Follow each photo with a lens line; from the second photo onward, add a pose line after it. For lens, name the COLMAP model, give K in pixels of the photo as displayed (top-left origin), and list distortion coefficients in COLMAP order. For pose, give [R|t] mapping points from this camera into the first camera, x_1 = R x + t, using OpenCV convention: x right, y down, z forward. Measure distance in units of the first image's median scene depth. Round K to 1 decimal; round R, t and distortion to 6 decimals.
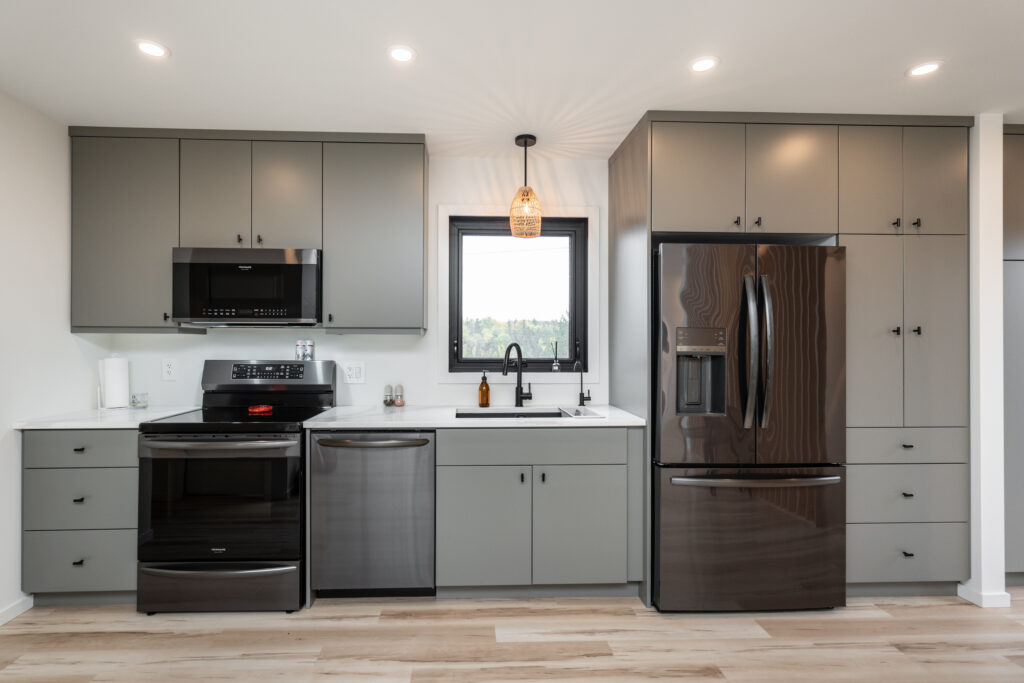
lens RADIAL K [[509.3, 0, 510.9], [0, 509.3, 336.8], [0, 0, 1]] dist [-0.000055, 0.001166]
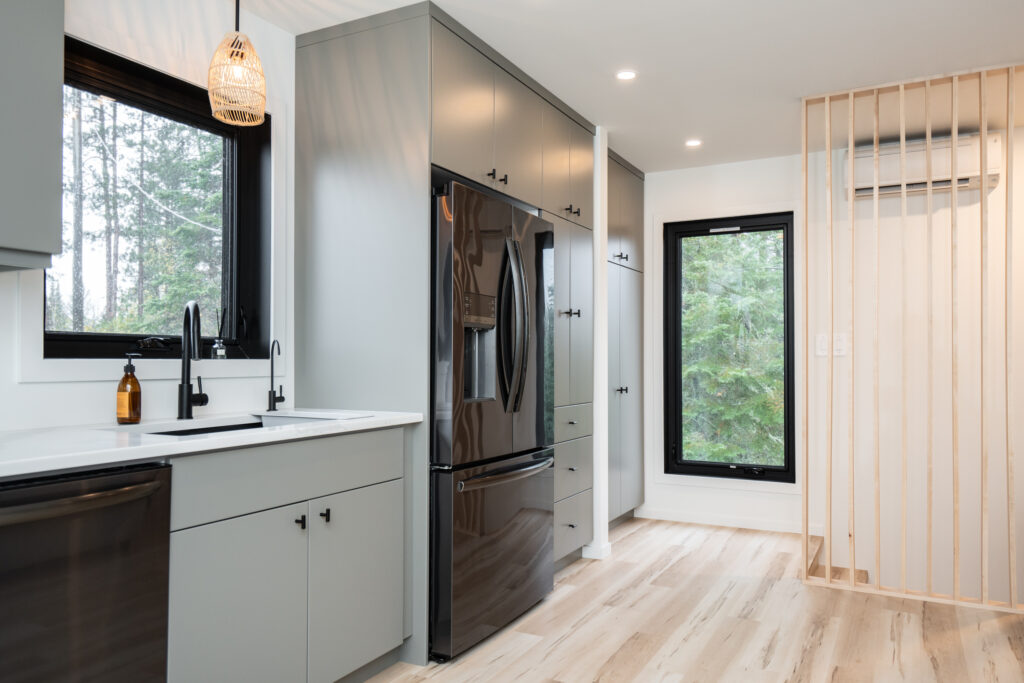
lens RADIAL K [[727.4, 0, 511.5], [0, 727.4, 347.9], [0, 0, 1]] dist [-0.010145, 0.000504]
pose [[0.511383, 0.013025, 0.859254, -0.485756], [-0.009815, 0.999908, -0.009316, 0.063647], [-0.859297, -0.003670, 0.511464, 0.291989]]
